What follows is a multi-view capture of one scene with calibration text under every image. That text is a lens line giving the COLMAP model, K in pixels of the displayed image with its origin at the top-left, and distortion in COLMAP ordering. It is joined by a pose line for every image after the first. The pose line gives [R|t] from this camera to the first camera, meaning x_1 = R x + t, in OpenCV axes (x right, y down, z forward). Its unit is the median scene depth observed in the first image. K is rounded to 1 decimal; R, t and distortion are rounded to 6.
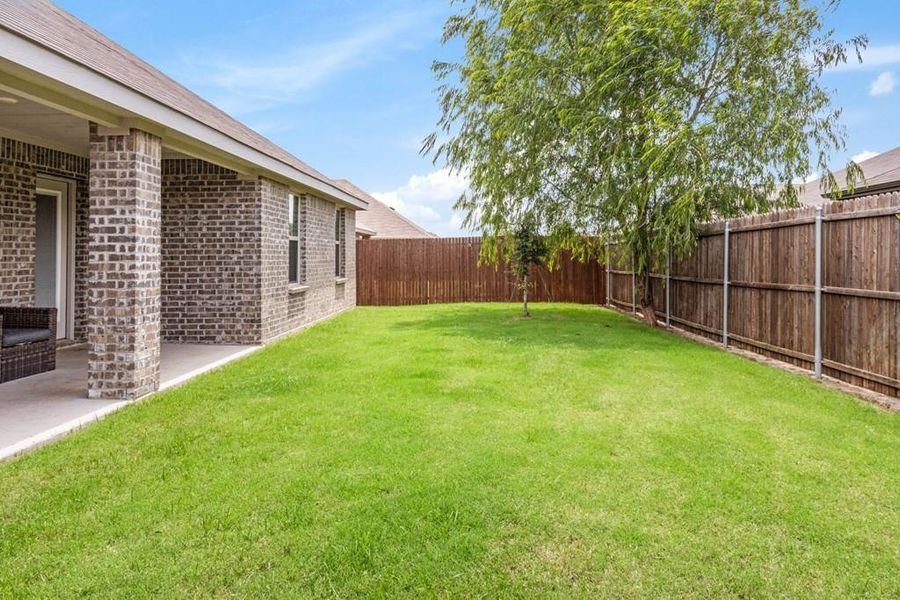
lens RADIAL K [[617.1, 0, 473.8], [0, 617.1, 250.6], [0, 0, 1]] dist [0.015555, 0.003554]
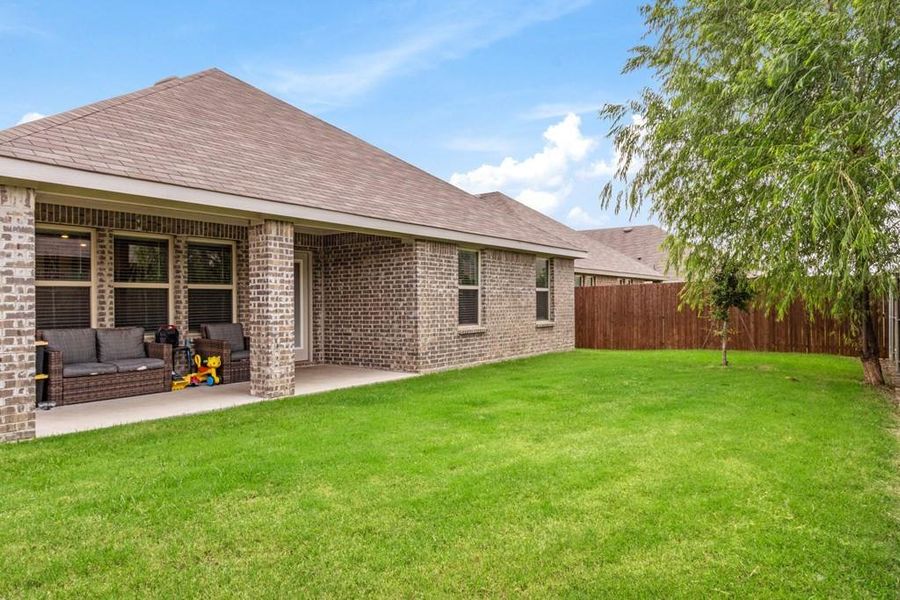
lens RADIAL K [[617.1, 0, 465.9], [0, 617.1, 304.3], [0, 0, 1]] dist [0.015555, 0.003554]
pose [[0.829013, -0.006673, -0.559189, 0.441495], [0.014030, 0.999862, 0.008869, 0.002088], [0.559053, -0.015198, 0.828993, 0.013849]]
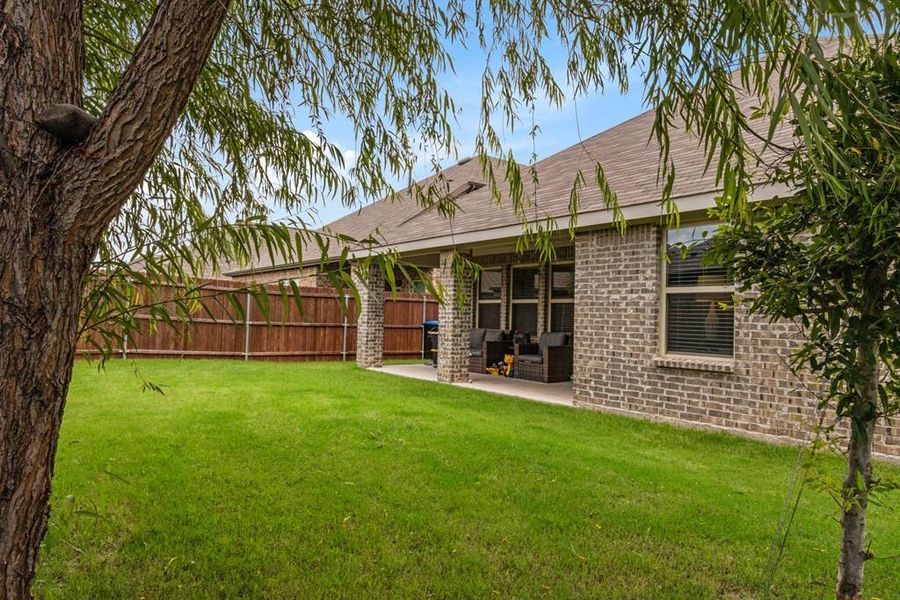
lens RADIAL K [[566.4, 0, 446.4], [0, 566.4, 299.7], [0, 0, 1]] dist [0.014012, -0.007259]
pose [[-0.793910, -0.043460, -0.606481, 0.373642], [-0.023725, 0.998897, -0.040524, 0.027731], [0.607573, -0.017784, -0.794065, 1.603421]]
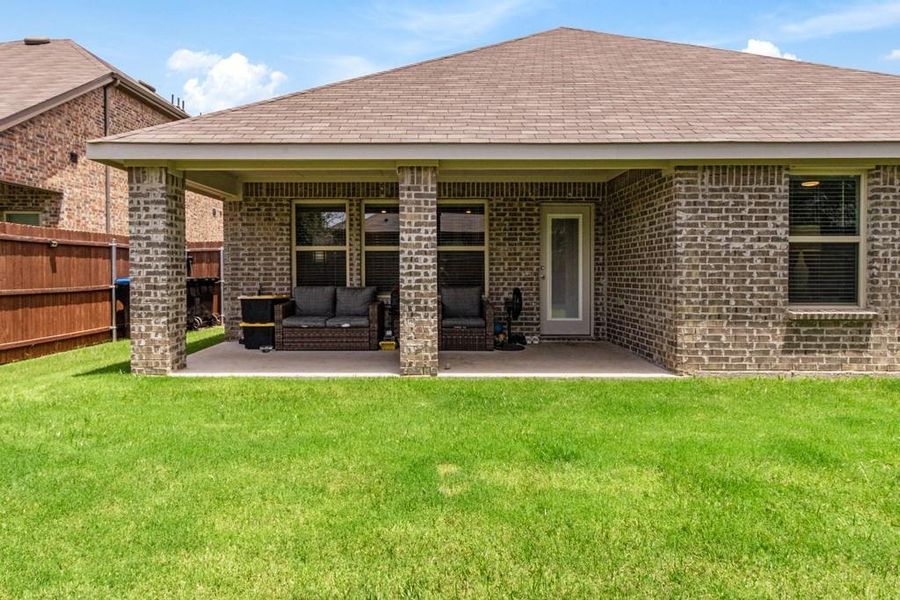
lens RADIAL K [[522.9, 0, 434.6], [0, 522.9, 271.7], [0, 0, 1]] dist [0.009235, -0.002519]
pose [[-0.008411, 0.001073, -0.999964, 0.349464], [0.007808, 0.999969, 0.001007, 0.013997], [0.999934, -0.007799, -0.008419, 0.689132]]
